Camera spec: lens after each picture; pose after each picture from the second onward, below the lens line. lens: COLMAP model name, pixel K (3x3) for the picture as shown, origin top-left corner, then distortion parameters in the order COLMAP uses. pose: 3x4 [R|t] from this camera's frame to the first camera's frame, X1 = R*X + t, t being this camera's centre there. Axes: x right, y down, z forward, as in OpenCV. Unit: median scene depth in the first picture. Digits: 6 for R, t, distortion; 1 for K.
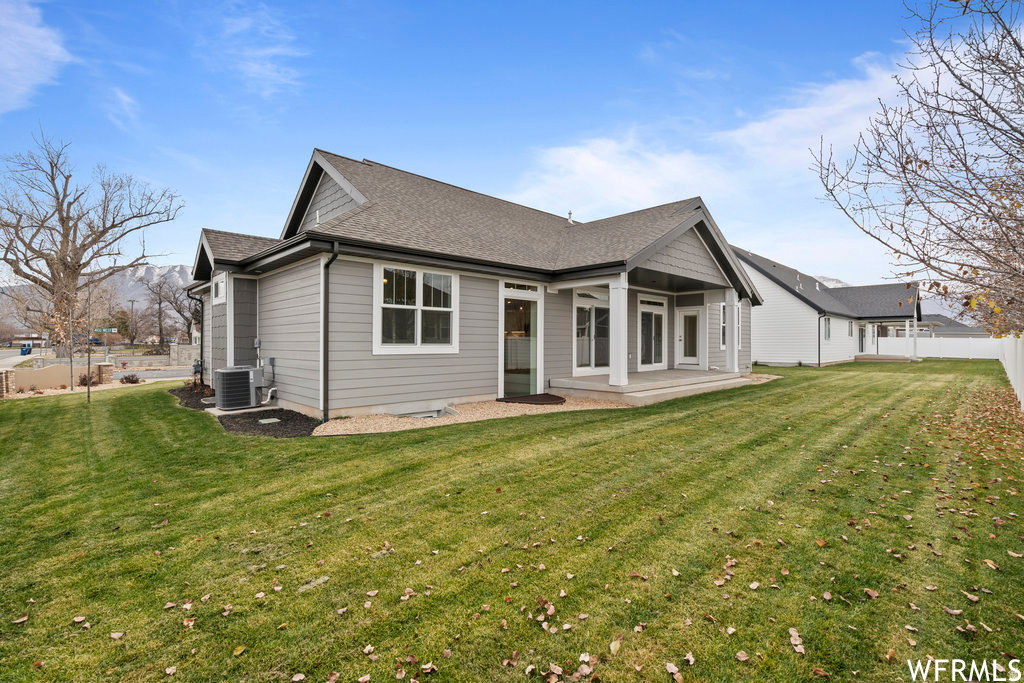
lens RADIAL K [[458.1, 0, 516.6], [0, 458.1, 338.2], [0, 0, 1]] dist [-0.001103, -0.000008]
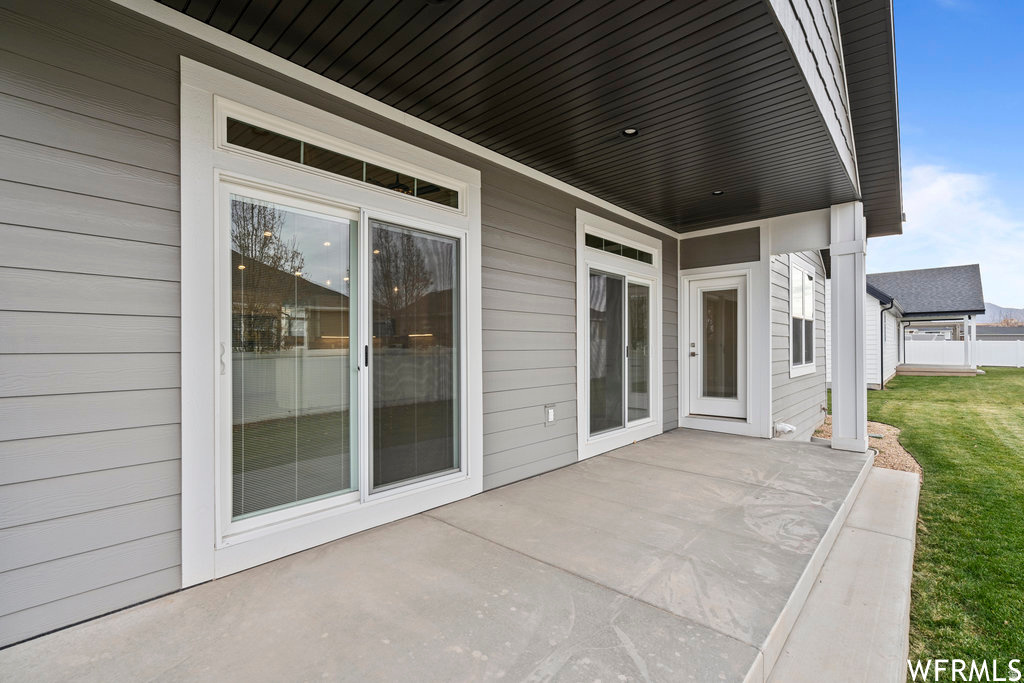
lens RADIAL K [[458.1, 0, 510.4], [0, 458.1, 342.6], [0, 0, 1]] dist [-0.001103, -0.000008]
pose [[0.998590, -0.004749, 0.052873, 0.186938], [0.004707, 0.999989, 0.000916, -0.006759], [-0.052877, -0.000666, 0.998601, 0.637660]]
